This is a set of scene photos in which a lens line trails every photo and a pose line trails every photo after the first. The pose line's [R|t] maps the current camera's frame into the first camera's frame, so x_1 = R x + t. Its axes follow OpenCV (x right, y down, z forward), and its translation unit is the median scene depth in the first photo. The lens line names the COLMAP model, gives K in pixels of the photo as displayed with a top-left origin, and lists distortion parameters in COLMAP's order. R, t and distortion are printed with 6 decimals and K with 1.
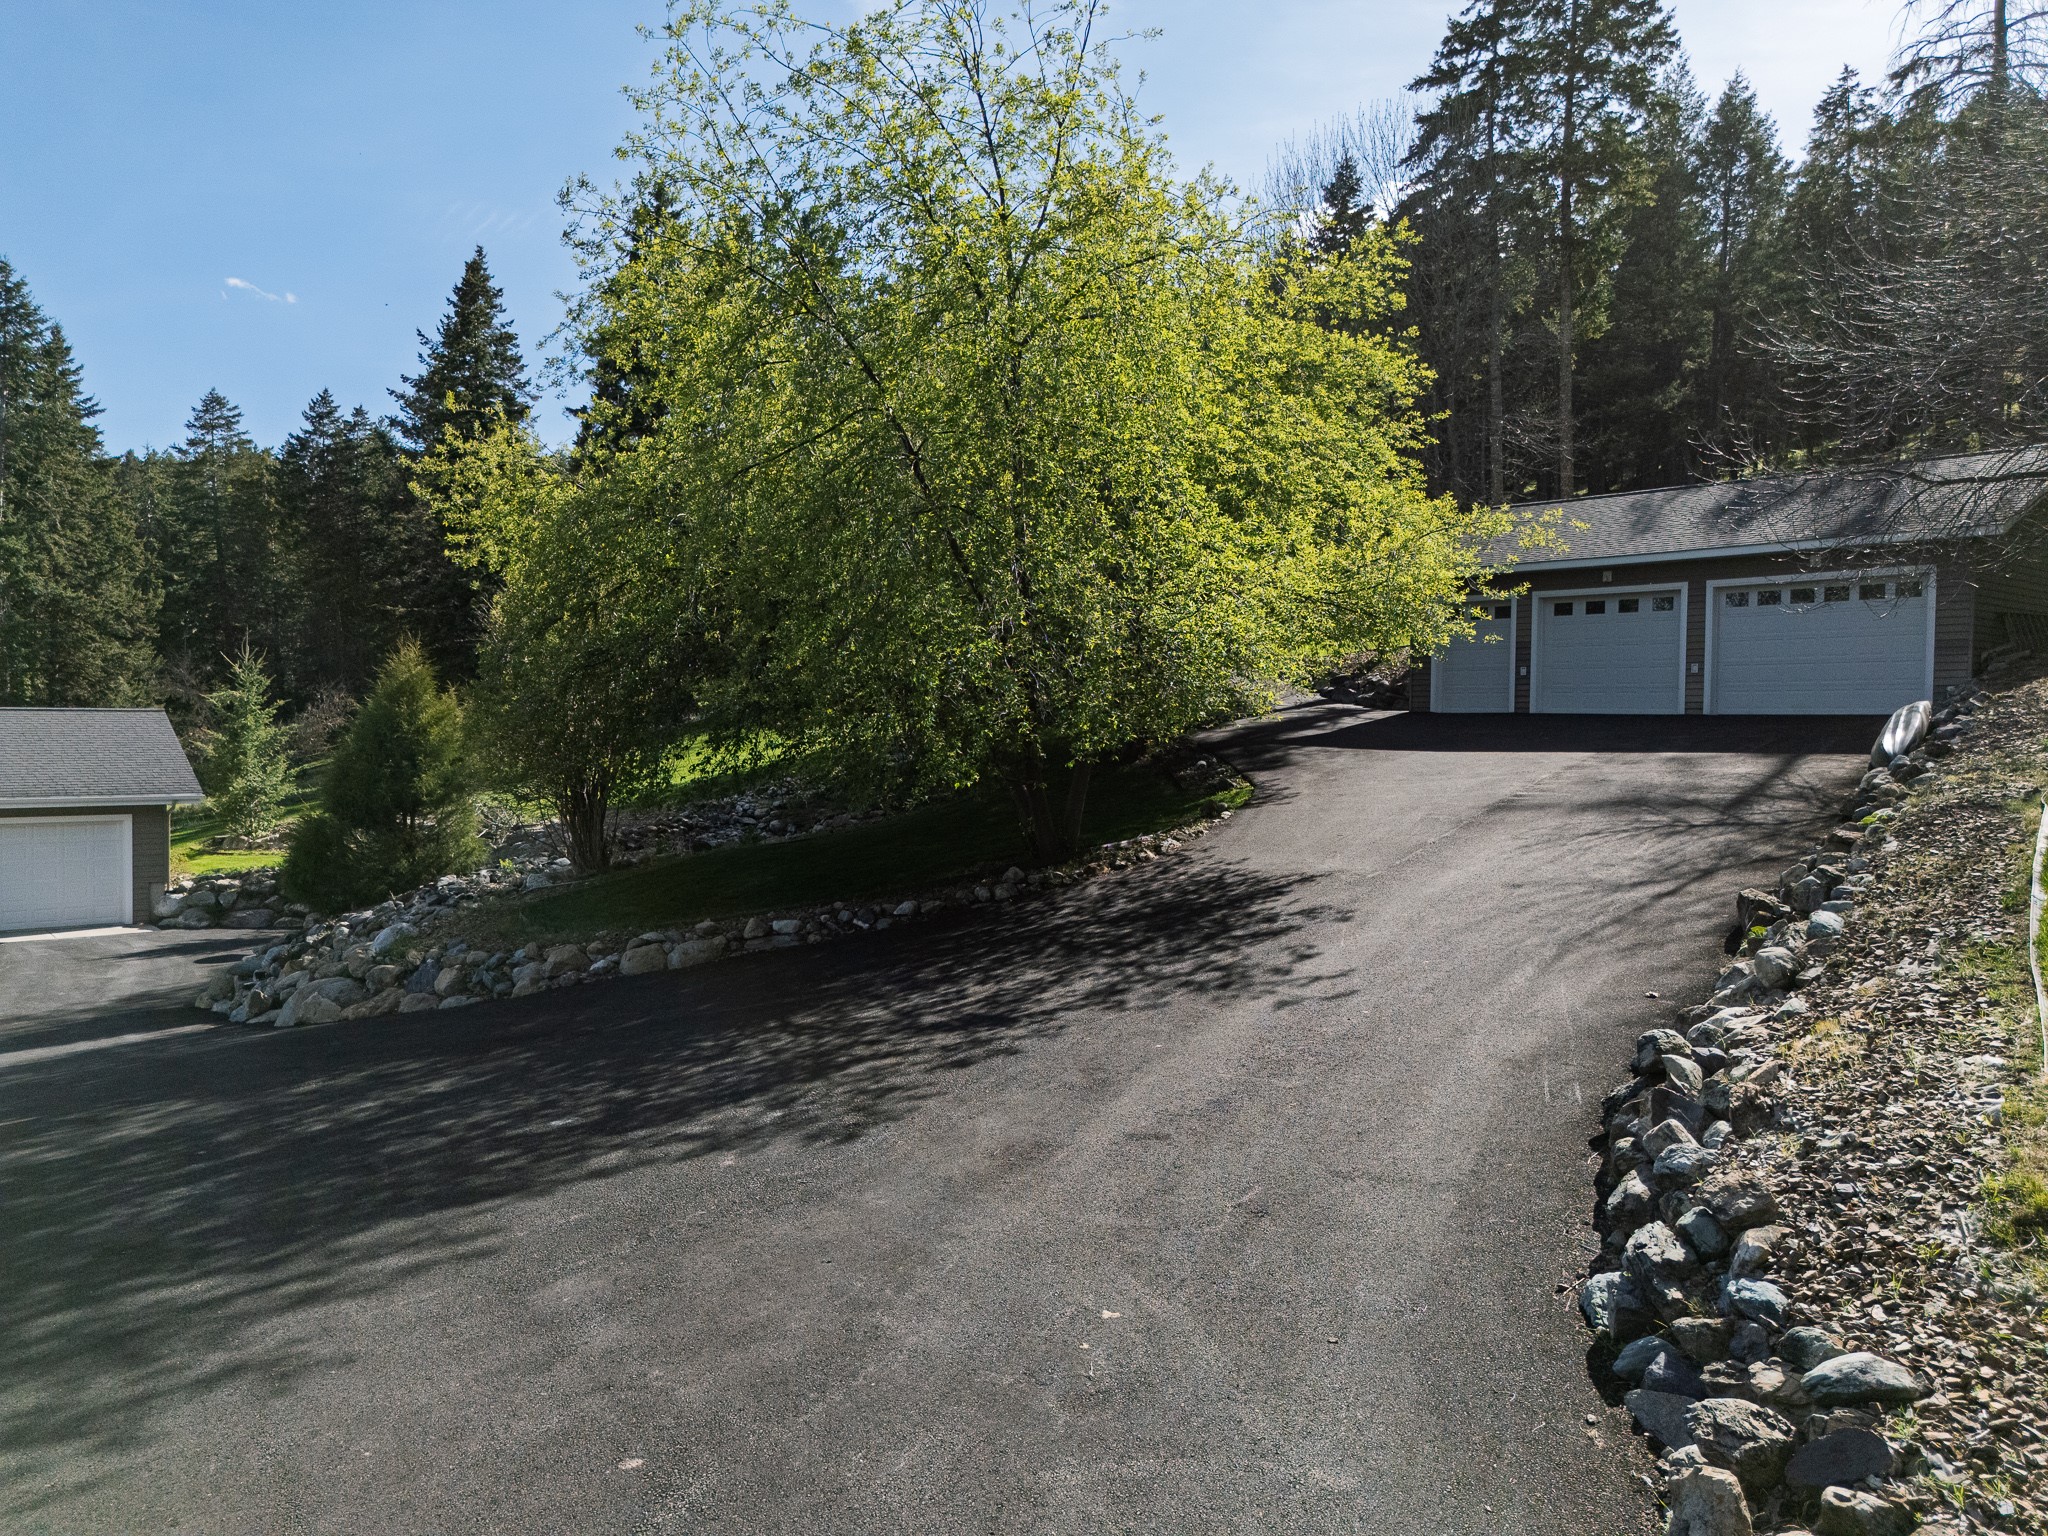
lens RADIAL K [[1558.8, 0, 1058.5], [0, 1558.8, 773.2], [0, 0, 1]] dist [0.138731, -0.169183]
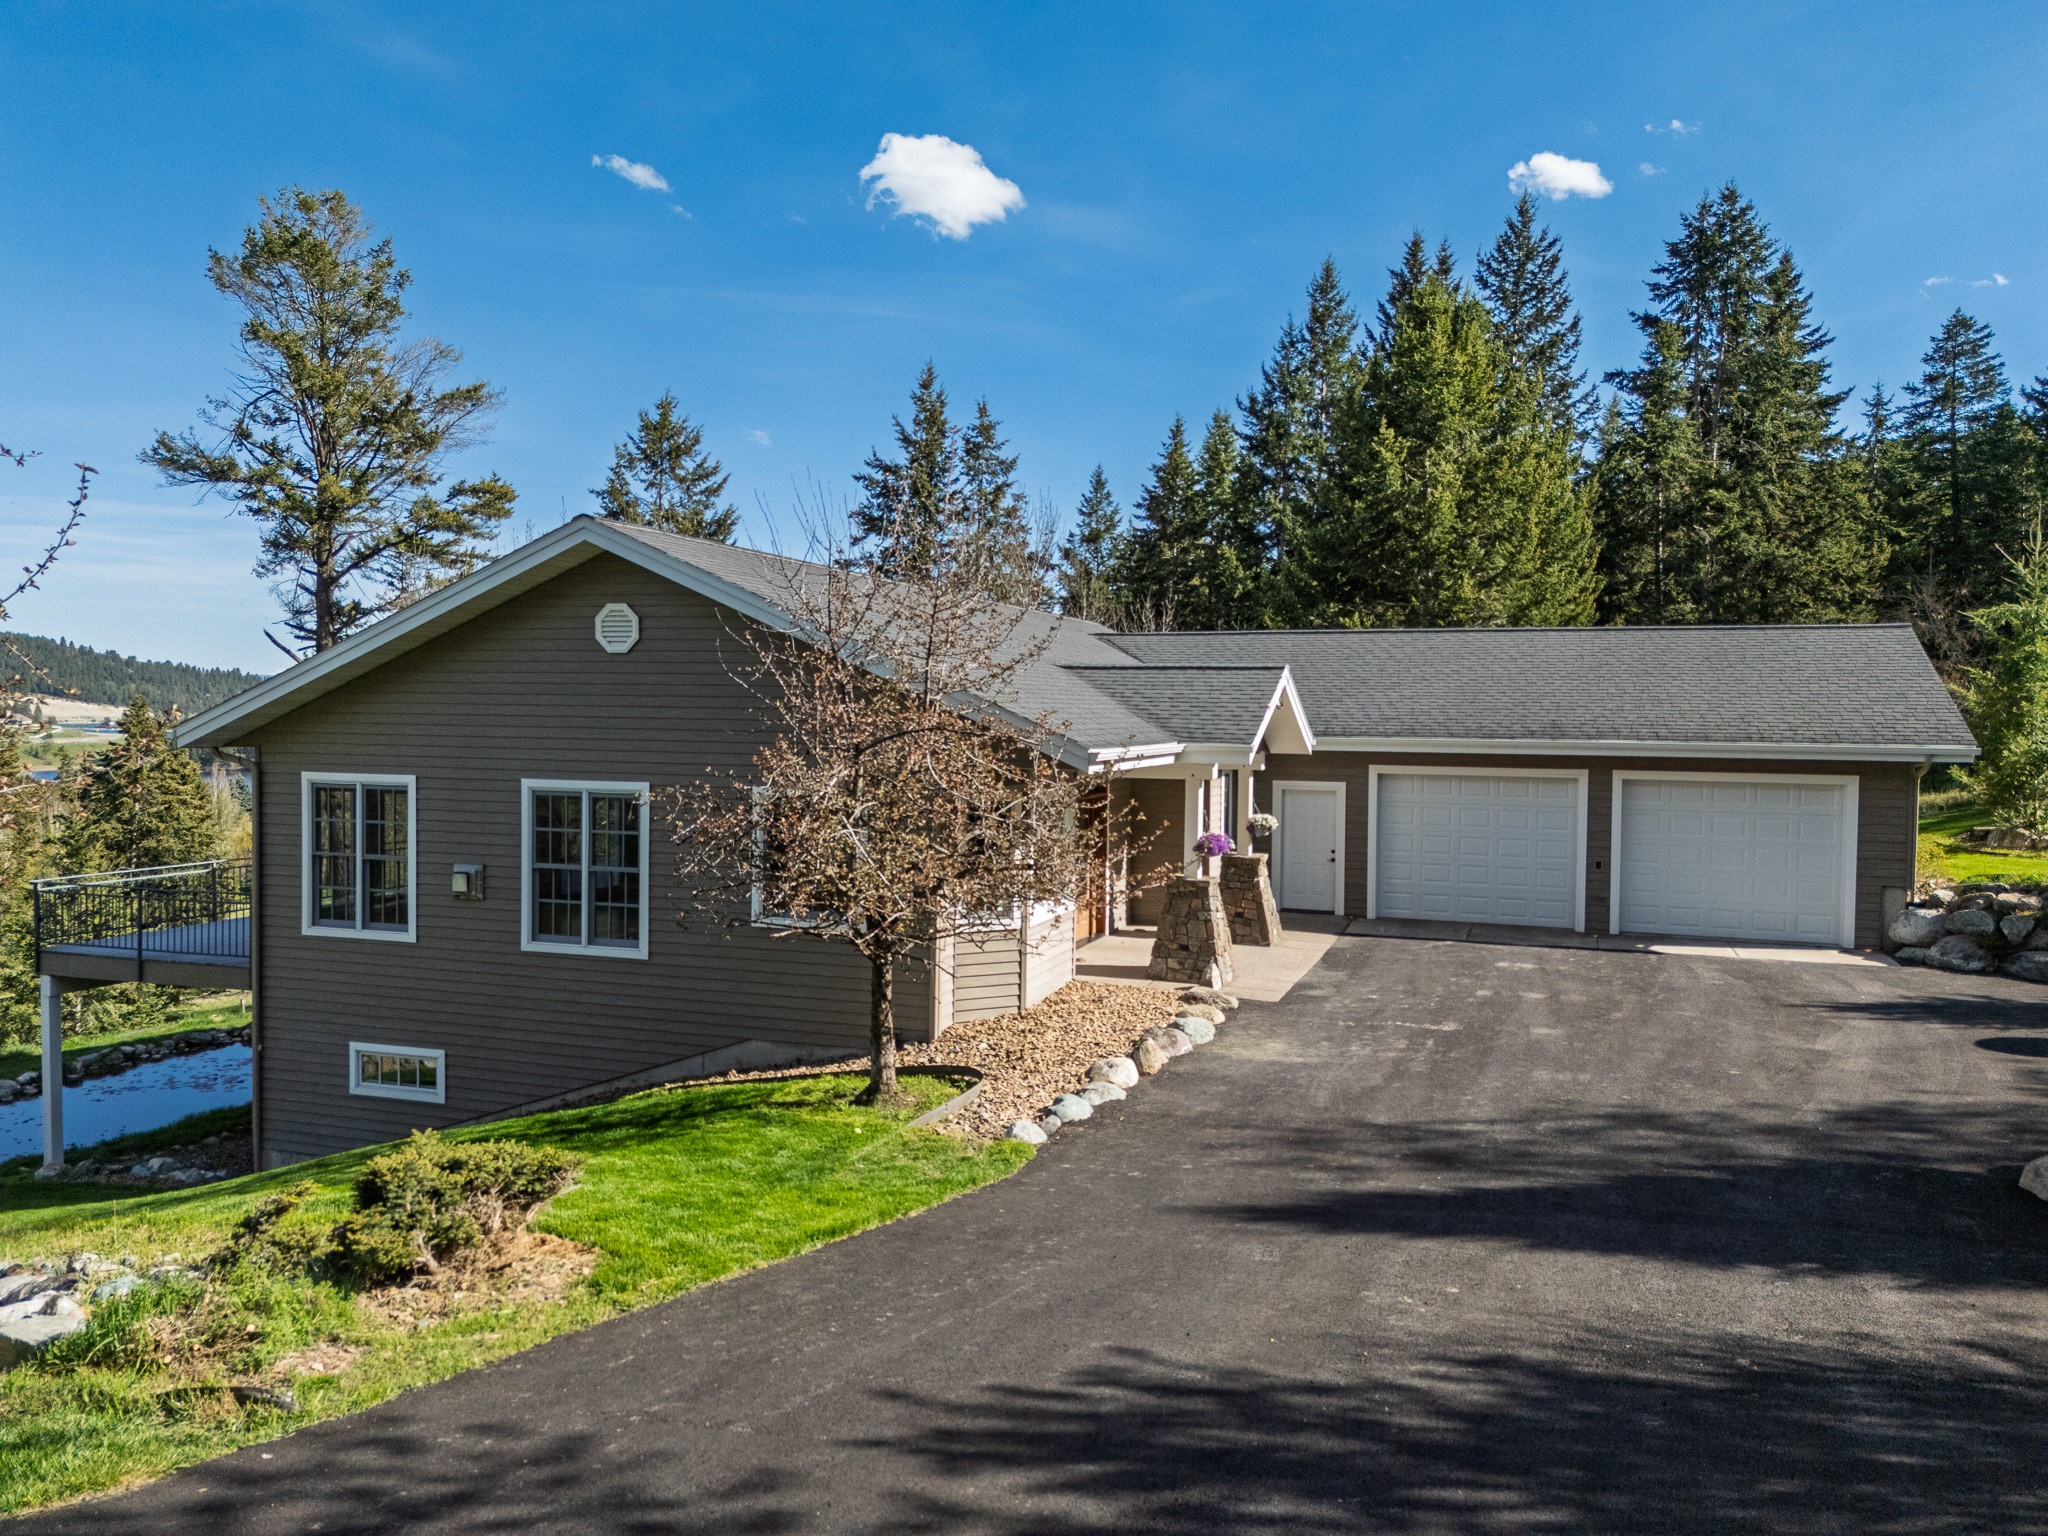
lens RADIAL K [[1499.2, 0, 1024.0], [0, 1499.2, 768.0], [0, 0, 1]] dist [0.146420, -0.183325]
pose [[0.533252, 0.029110, -0.845455, -0.199956], [-0.041508, 0.999104, 0.008221, 0.026089], [0.844937, 0.030709, 0.533983, 0.329709]]
